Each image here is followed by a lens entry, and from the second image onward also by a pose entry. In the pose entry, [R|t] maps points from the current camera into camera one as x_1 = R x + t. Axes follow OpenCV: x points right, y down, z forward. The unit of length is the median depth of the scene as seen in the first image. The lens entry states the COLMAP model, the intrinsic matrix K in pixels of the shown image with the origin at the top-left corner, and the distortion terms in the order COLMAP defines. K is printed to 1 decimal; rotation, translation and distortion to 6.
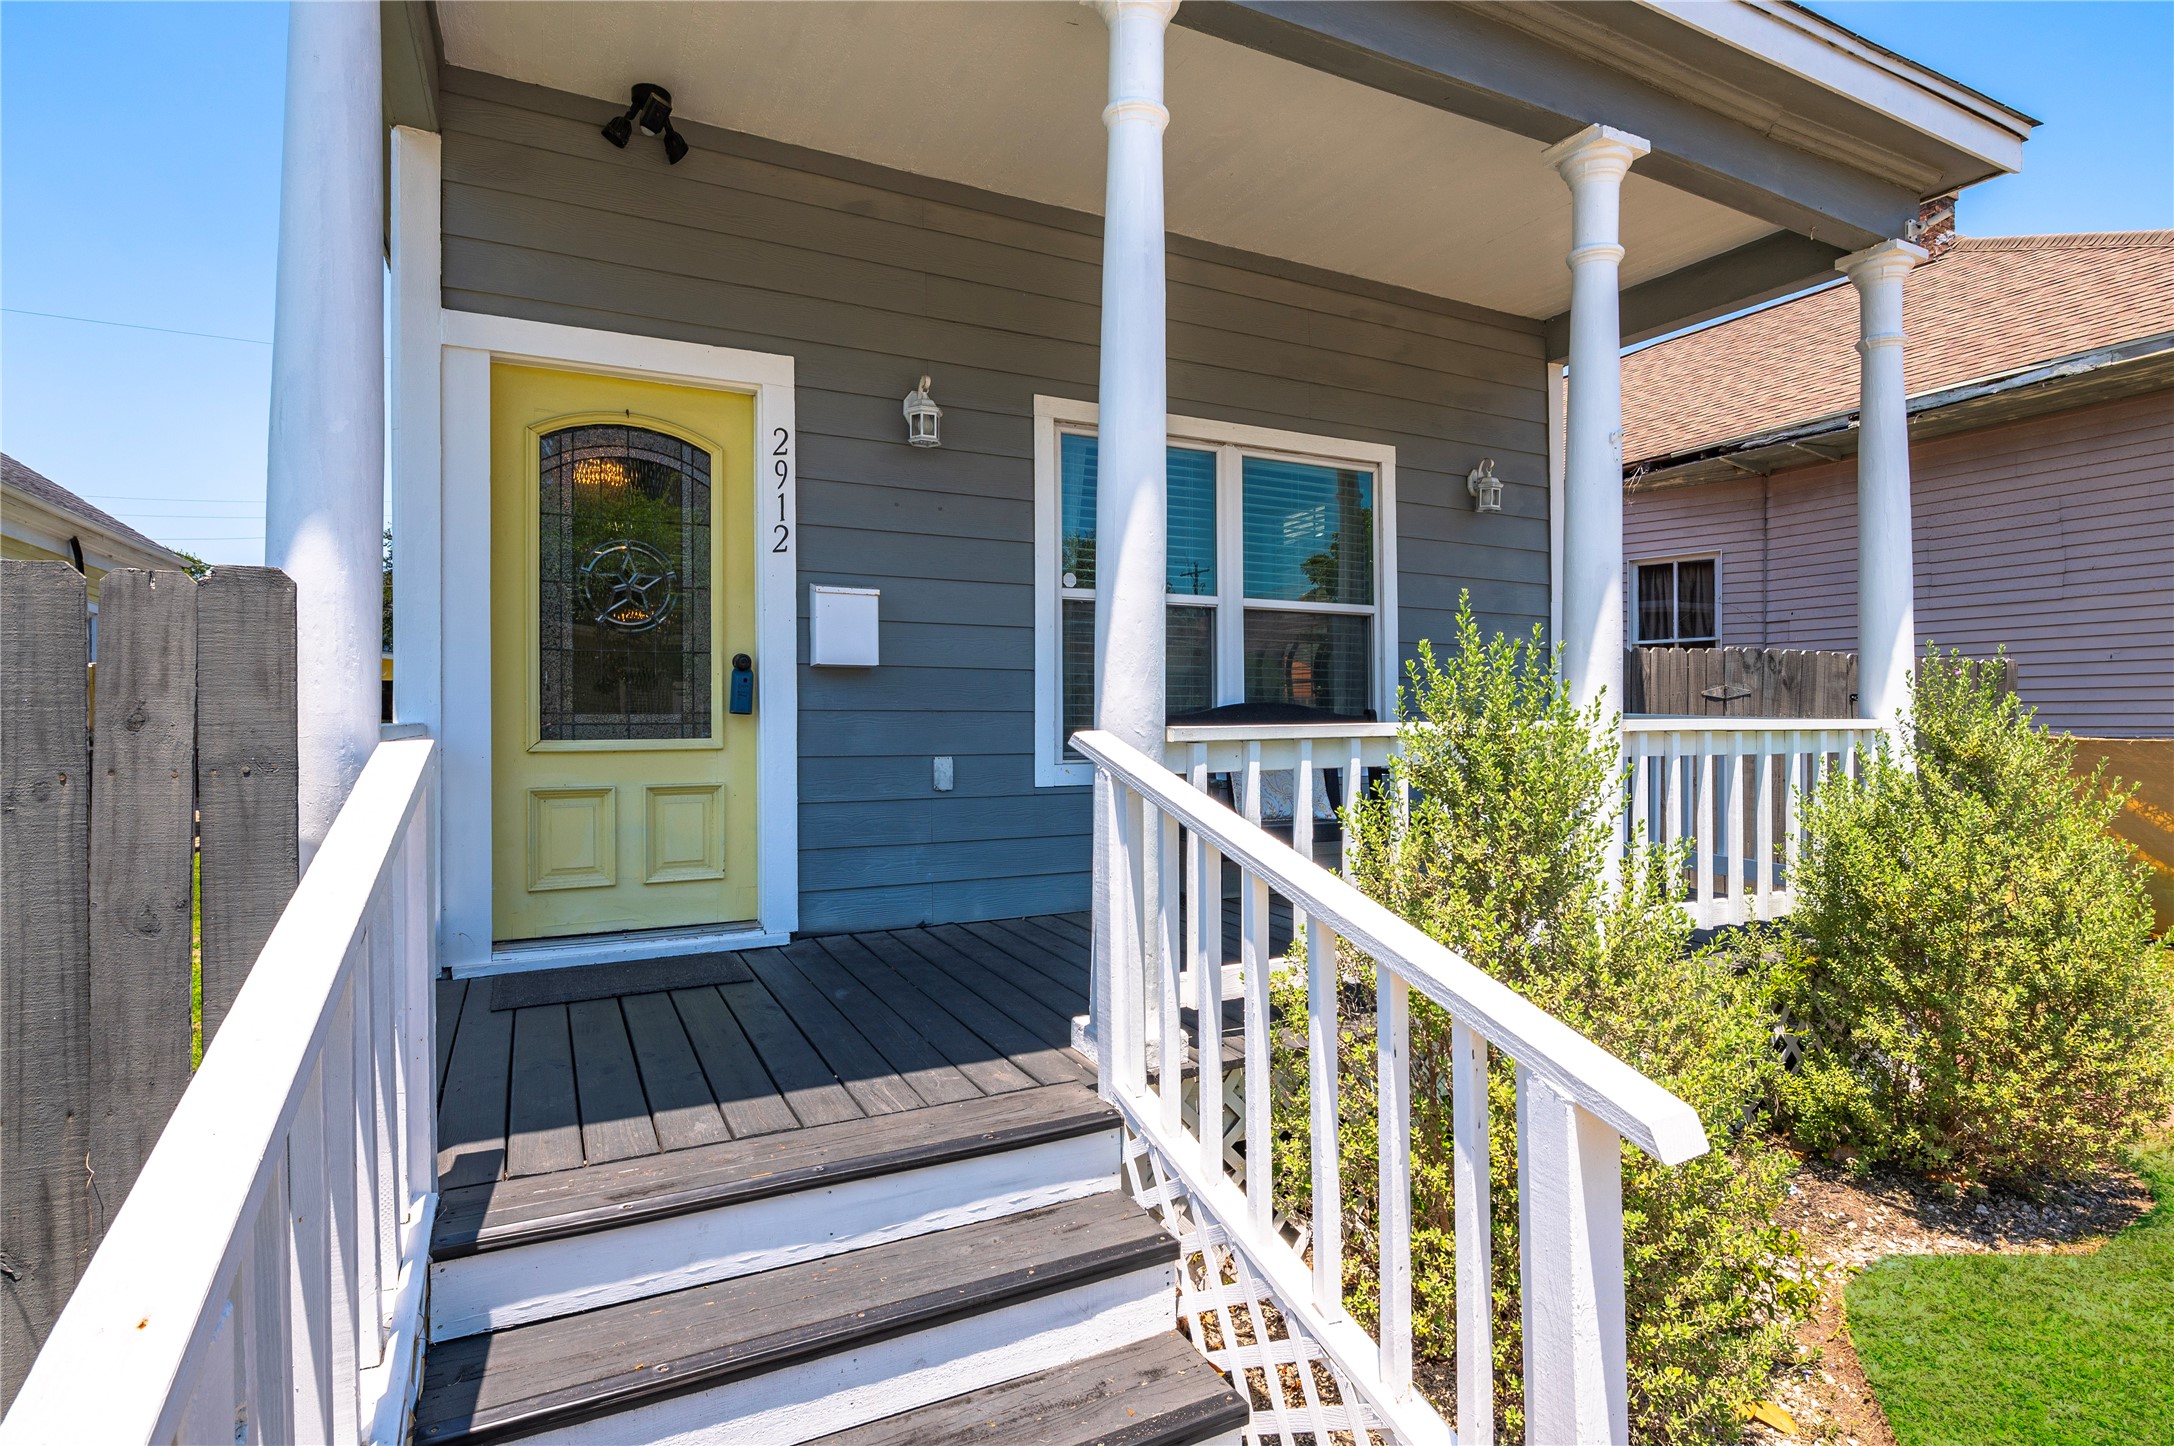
lens RADIAL K [[1072.4, 0, 1087.0], [0, 1072.4, 723.0], [0, 0, 1]] dist [-0.012369, -0.000440]
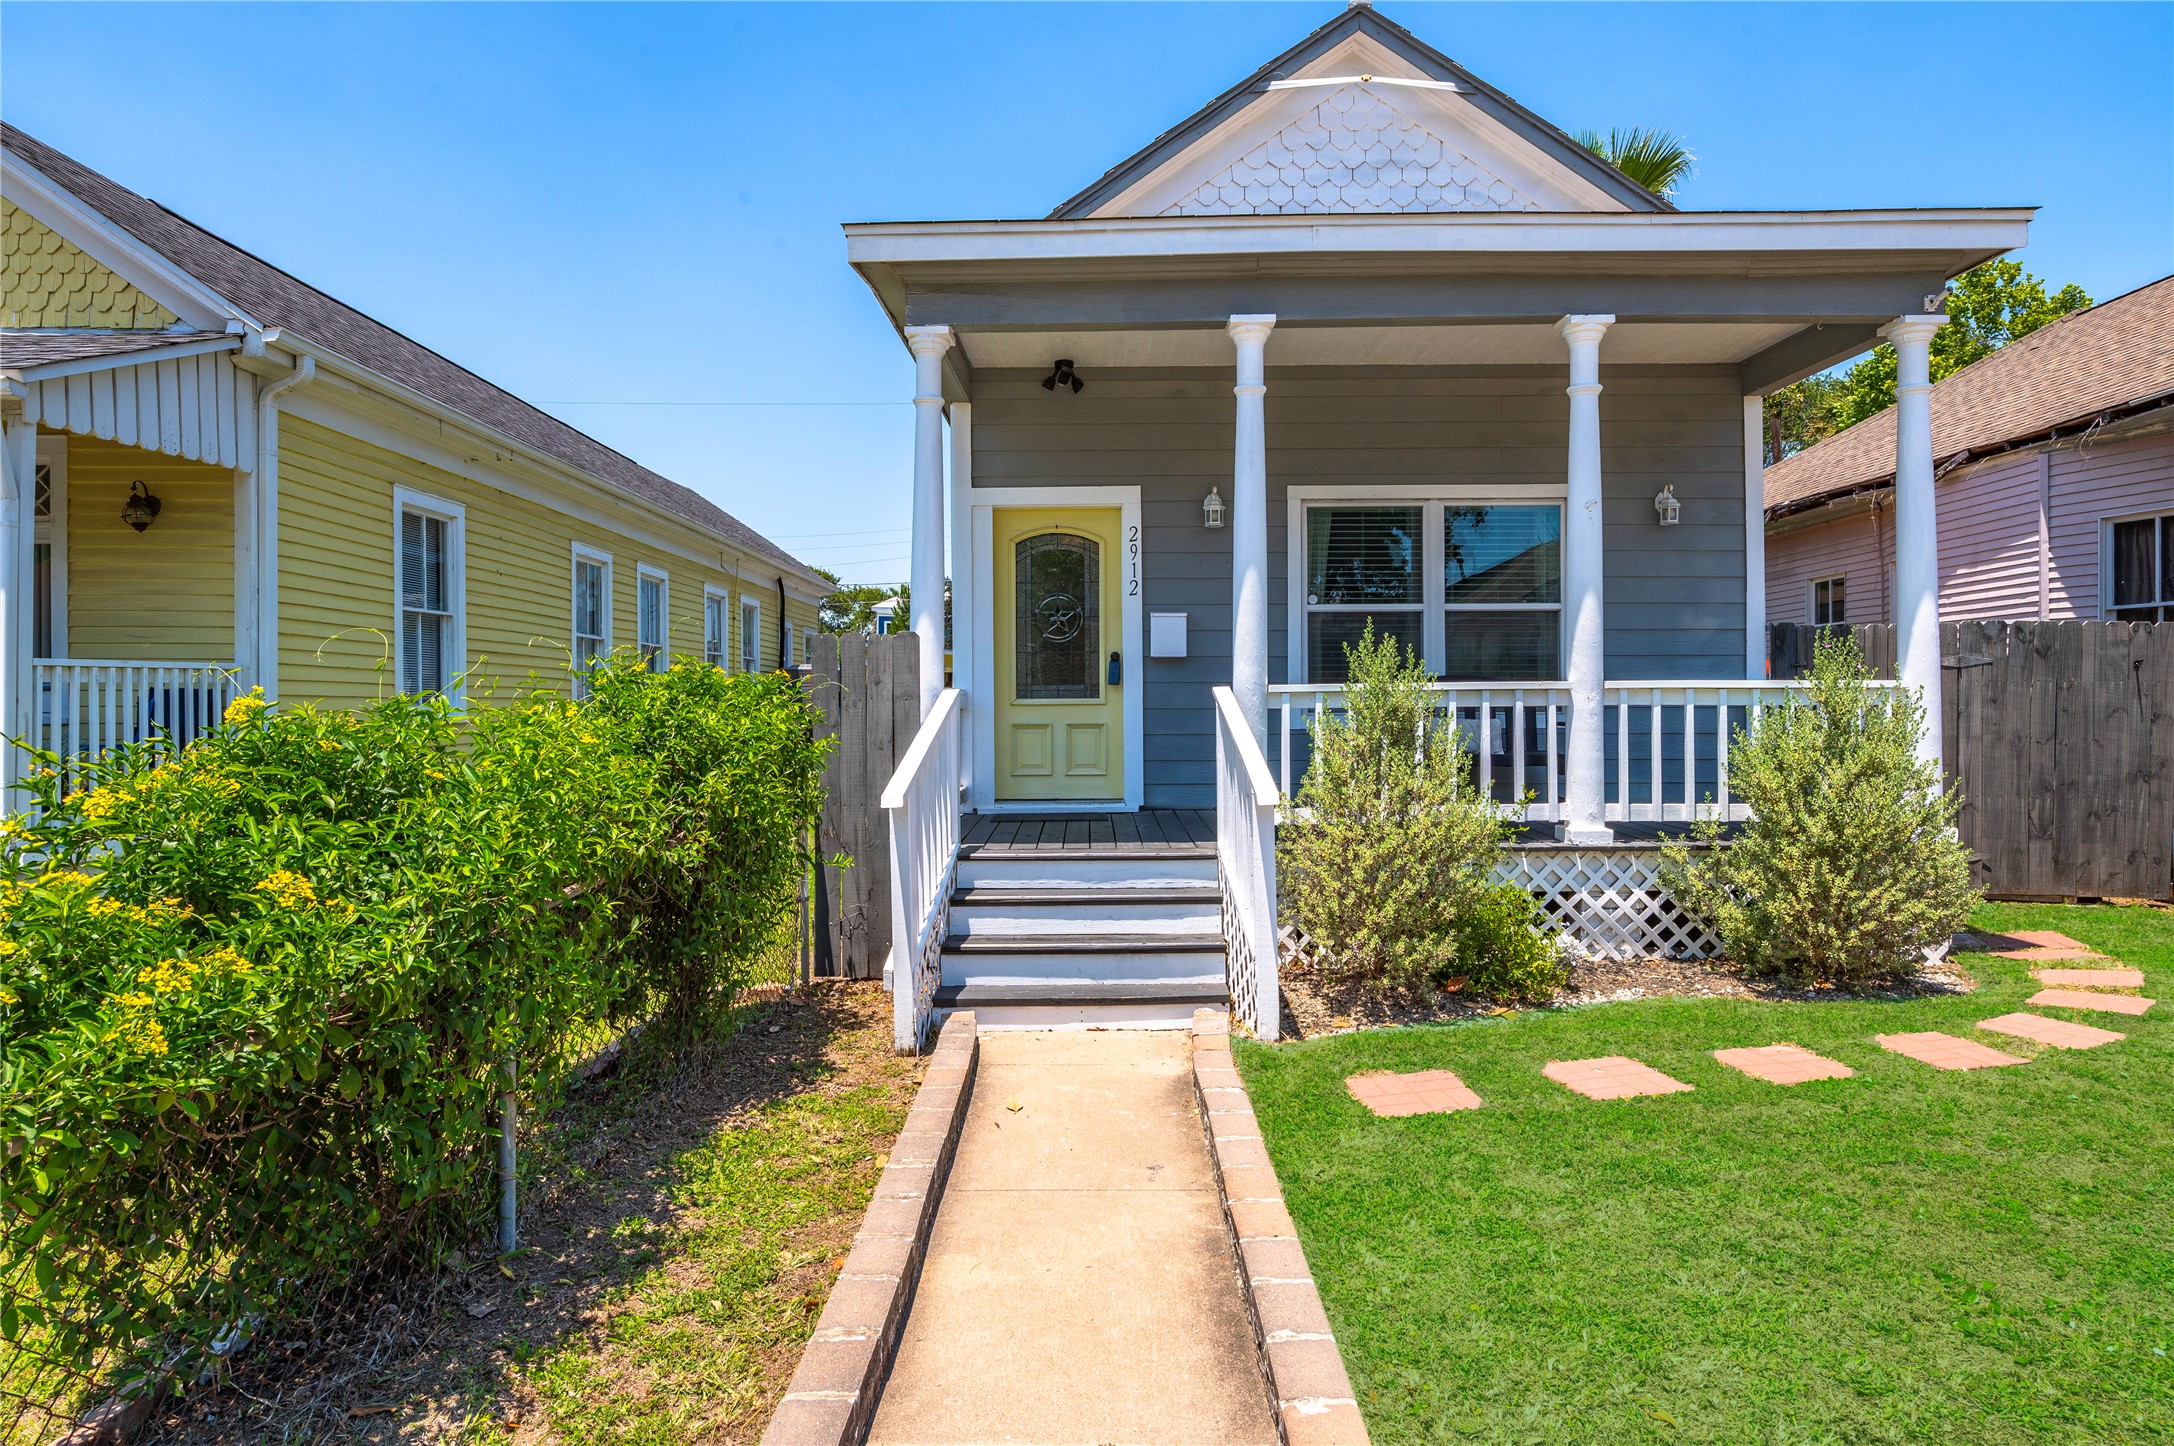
lens RADIAL K [[1190.7, 0, 1087.0], [0, 1190.7, 723.0], [0, 0, 1]] dist [-0.000948, -0.001574]
pose [[0.888203, 0.005500, -0.459418, 0.568744], [-0.001000, 0.999949, 0.010039, 0.036682], [0.459450, -0.008457, 0.888163, -0.824131]]
